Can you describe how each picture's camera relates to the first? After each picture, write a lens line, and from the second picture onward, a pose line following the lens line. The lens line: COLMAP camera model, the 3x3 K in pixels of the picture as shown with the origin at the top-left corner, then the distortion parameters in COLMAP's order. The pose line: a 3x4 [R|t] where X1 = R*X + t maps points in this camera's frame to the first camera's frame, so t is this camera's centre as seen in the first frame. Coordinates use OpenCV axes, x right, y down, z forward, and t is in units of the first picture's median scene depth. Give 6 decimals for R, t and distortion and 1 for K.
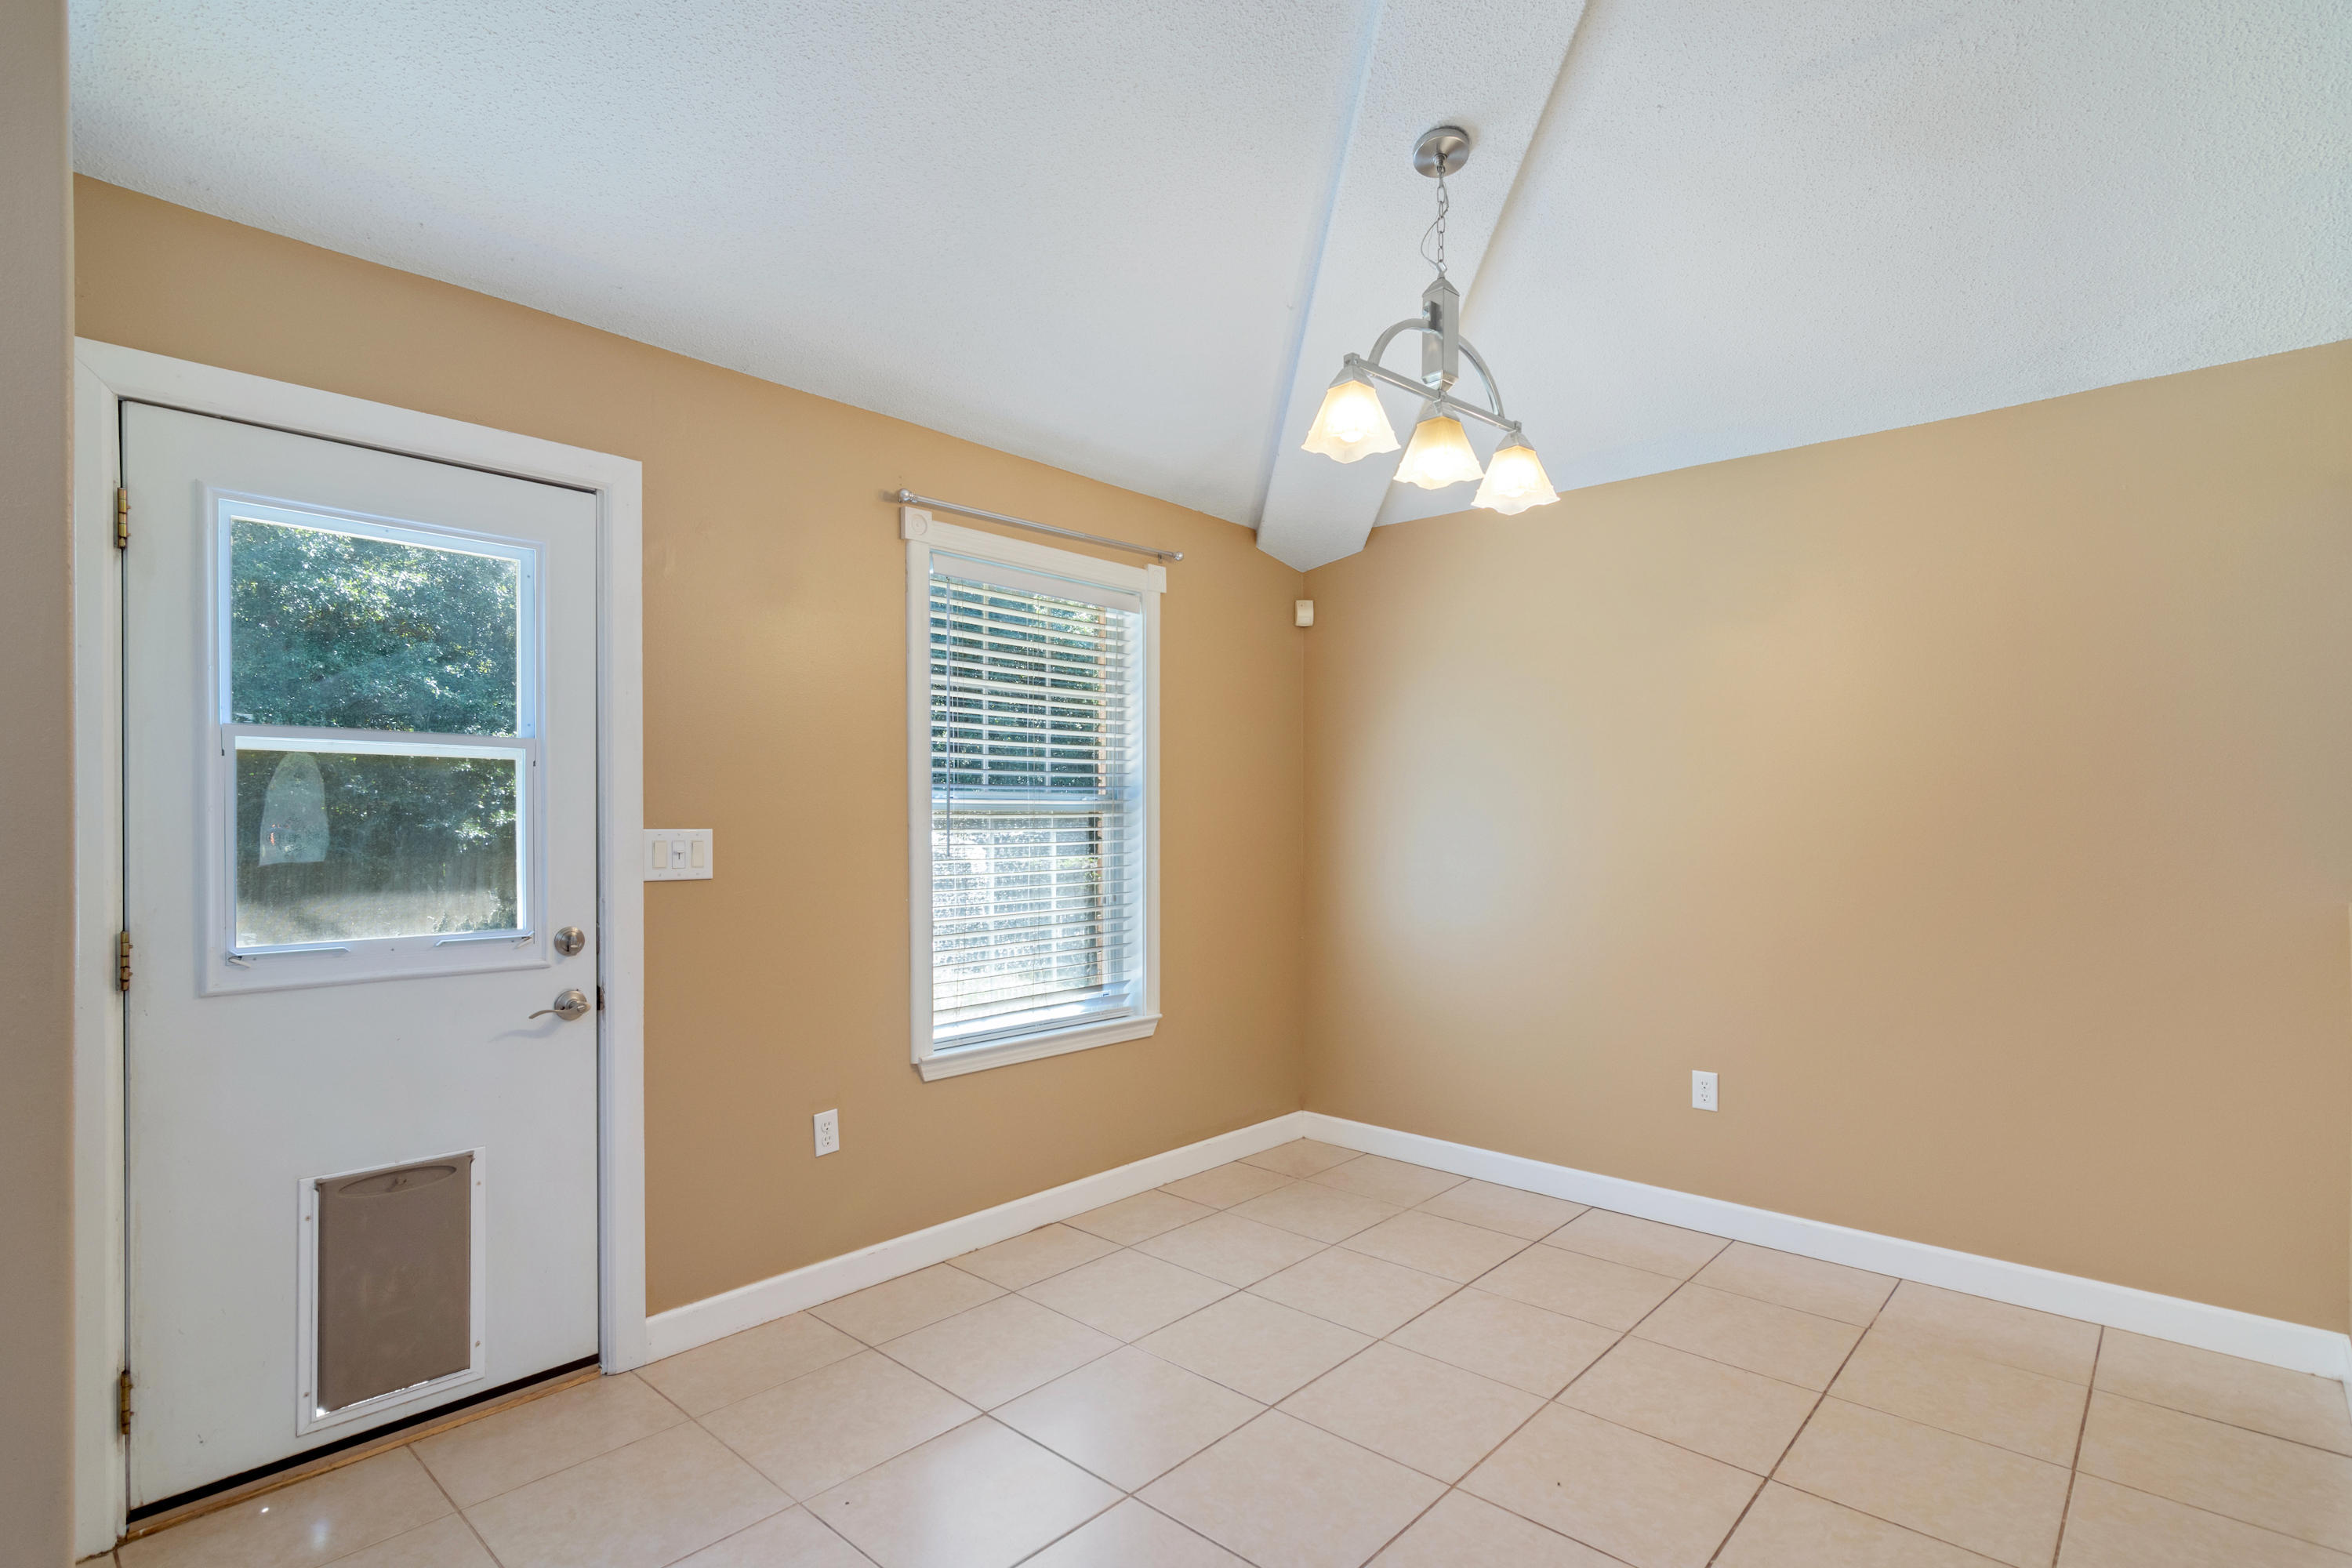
lens RADIAL K [[1142.7, 0, 1174.5], [0, 1142.7, 816.9], [0, 0, 1]] dist [-0.001930, 0.000903]
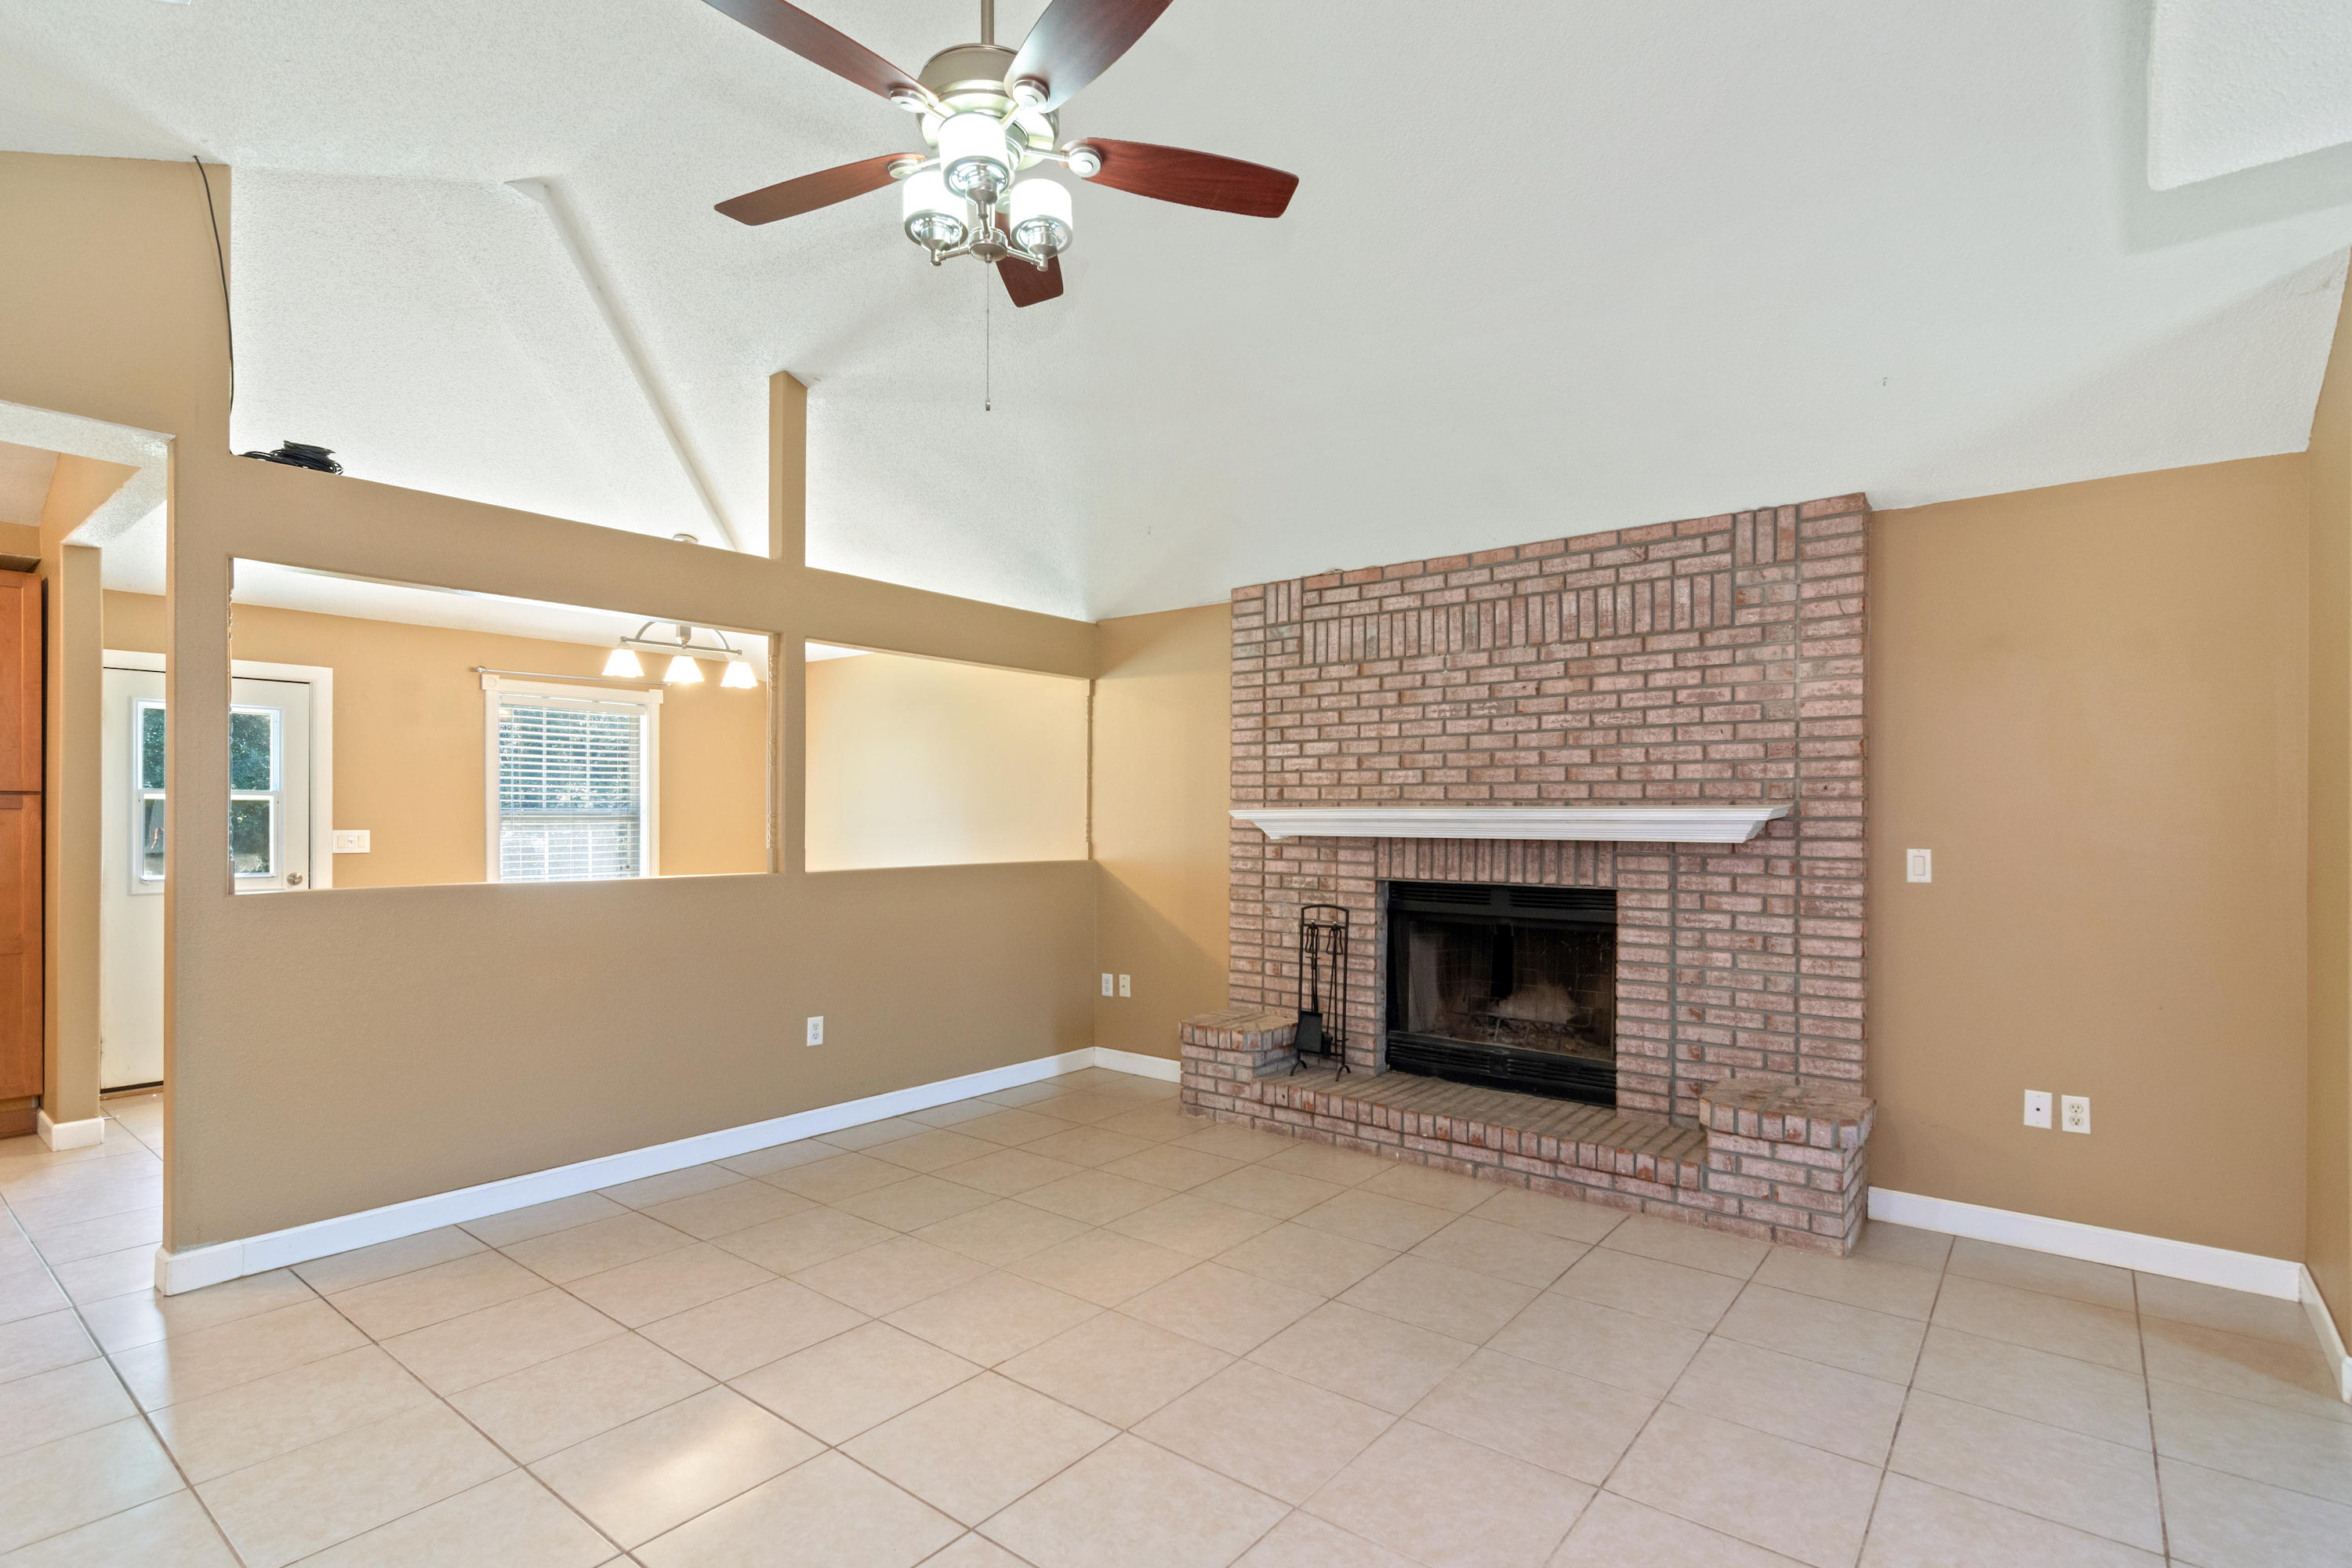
lens RADIAL K [[1142.7, 0, 1187.4], [0, 1142.7, 809.9], [0, 0, 1]] dist [-0.001930, 0.000903]
pose [[0.997813, -0.001339, 0.066082, 1.085330], [0.001995, 0.999949, -0.009868, -0.003767], [-0.066065, 0.009978, 0.997765, -1.381667]]
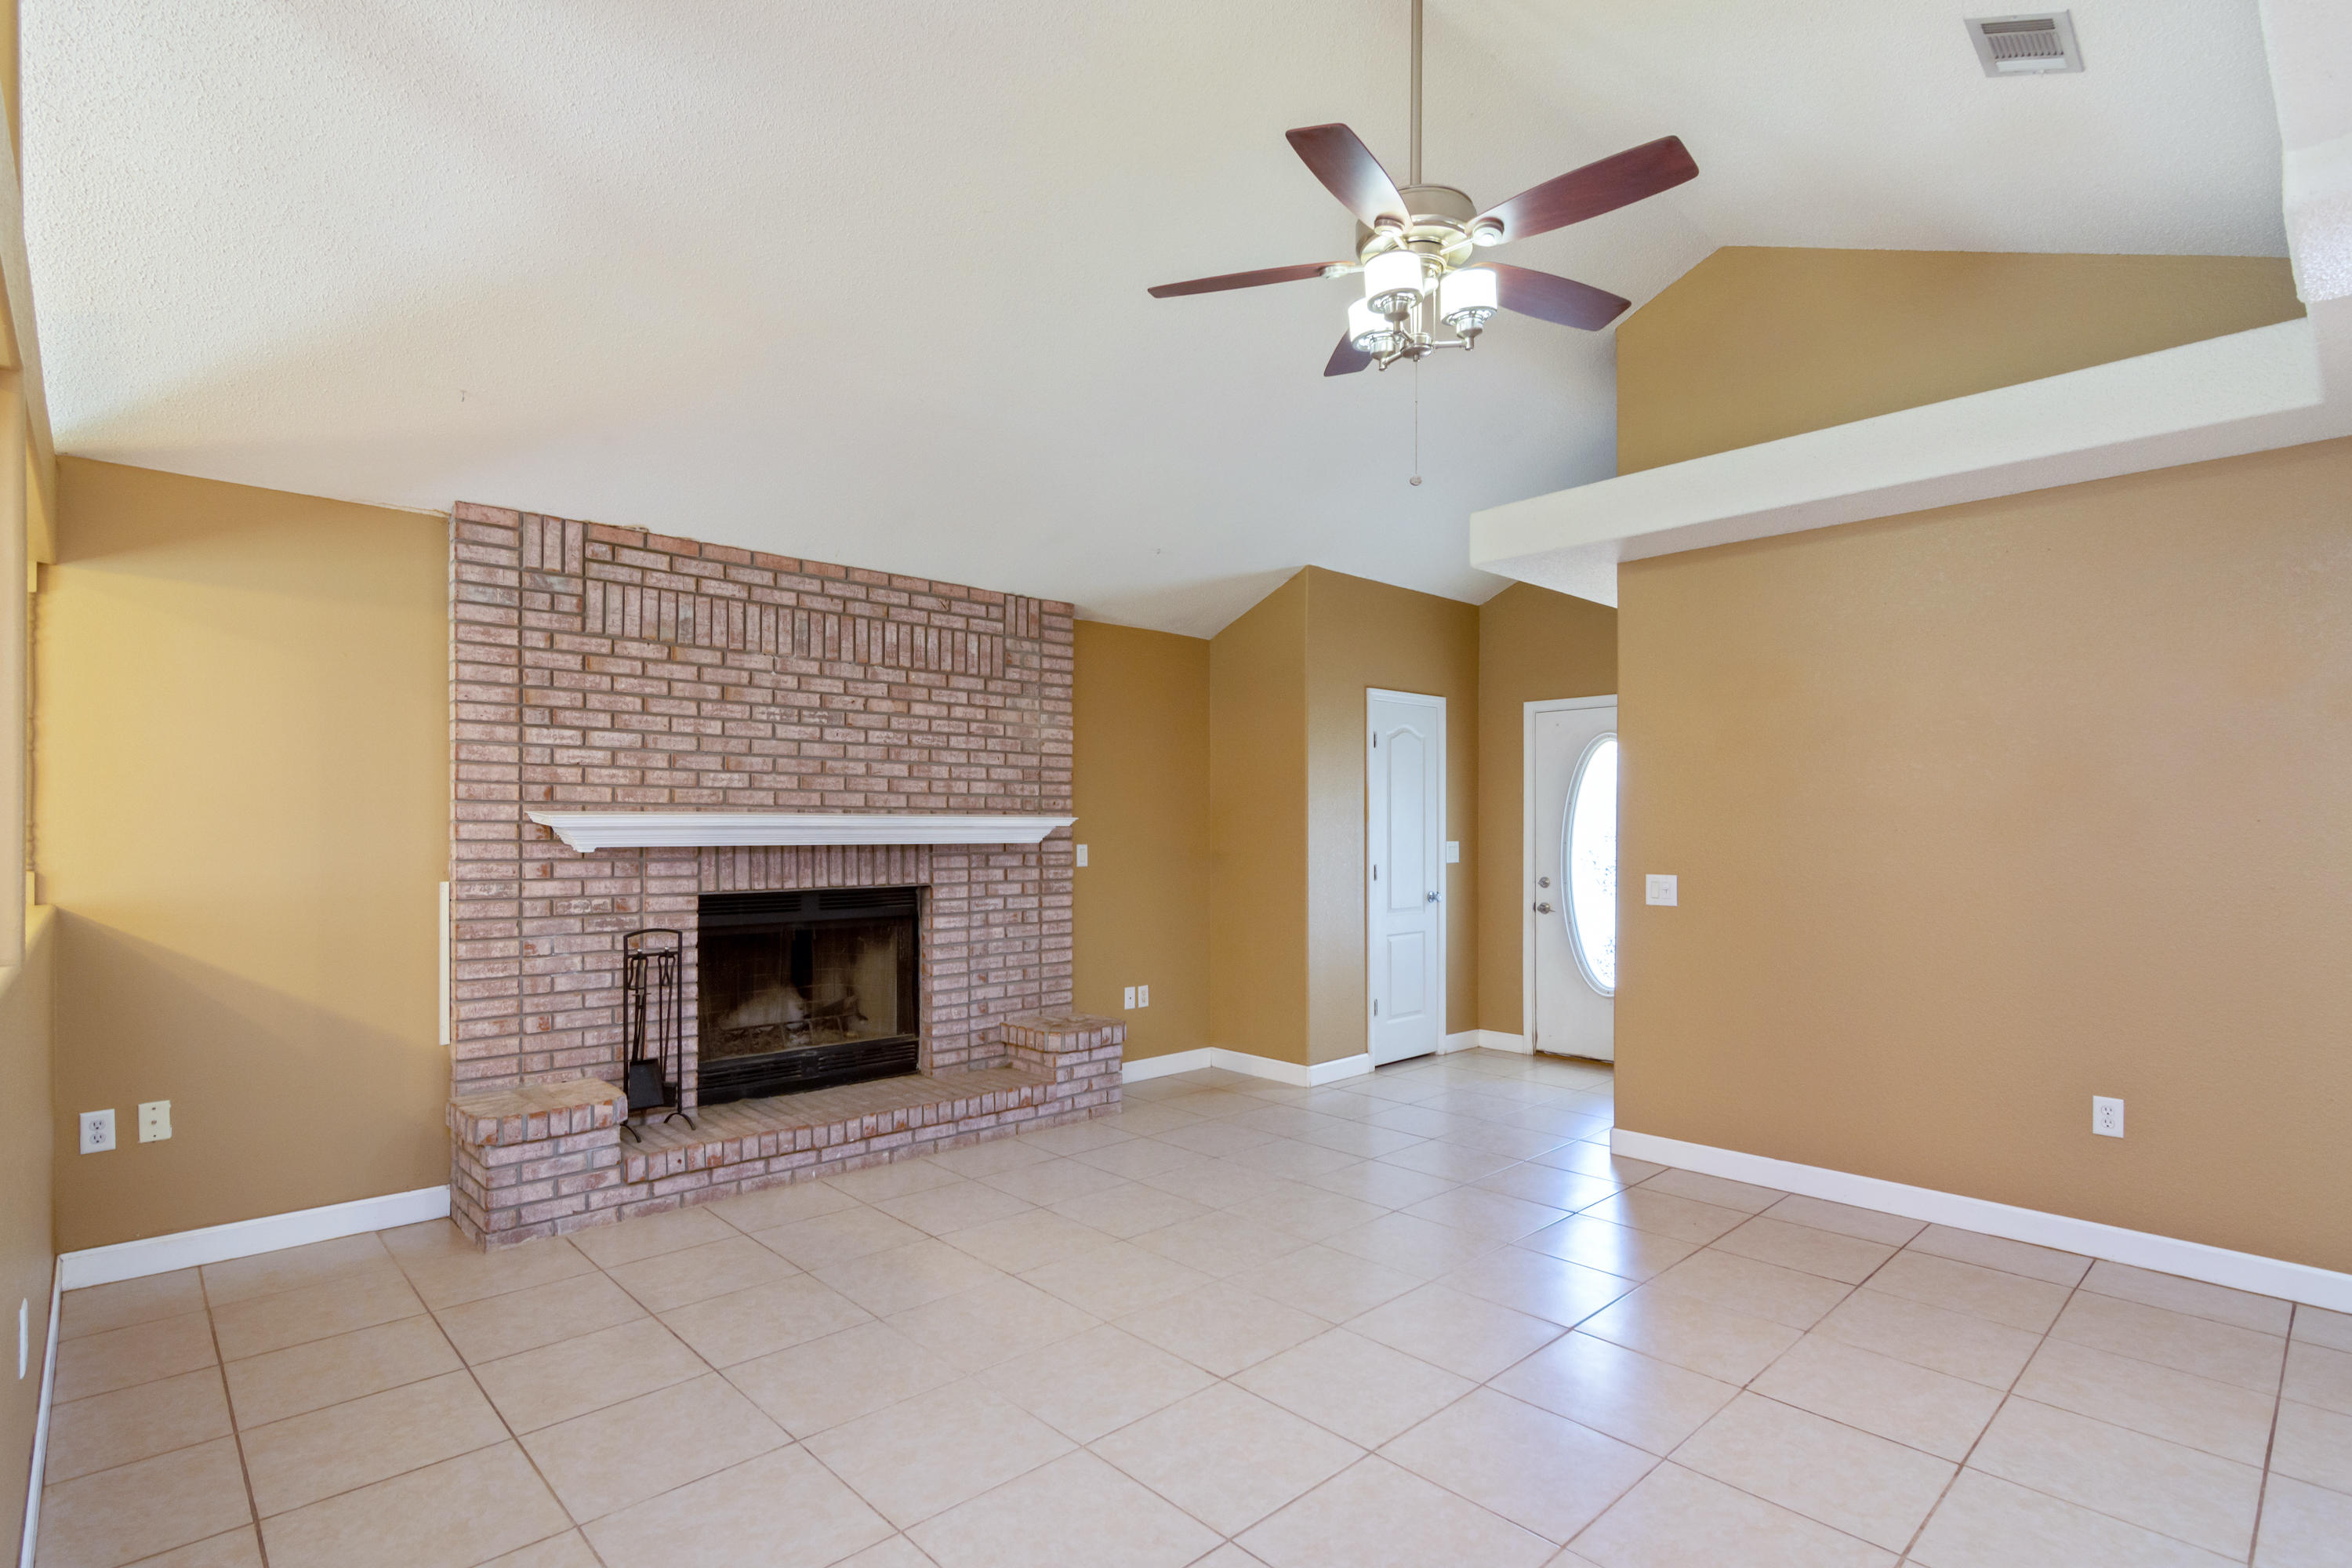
lens RADIAL K [[1142.7, 0, 1162.0], [0, 1142.7, 821.4], [0, 0, 1]] dist [-0.001930, 0.000903]
pose [[0.082214, -0.000306, 0.996615, -0.065831], [0.003639, 0.999993, 0.000007, -0.010956], [-0.996608, 0.003626, 0.082214, -0.354685]]
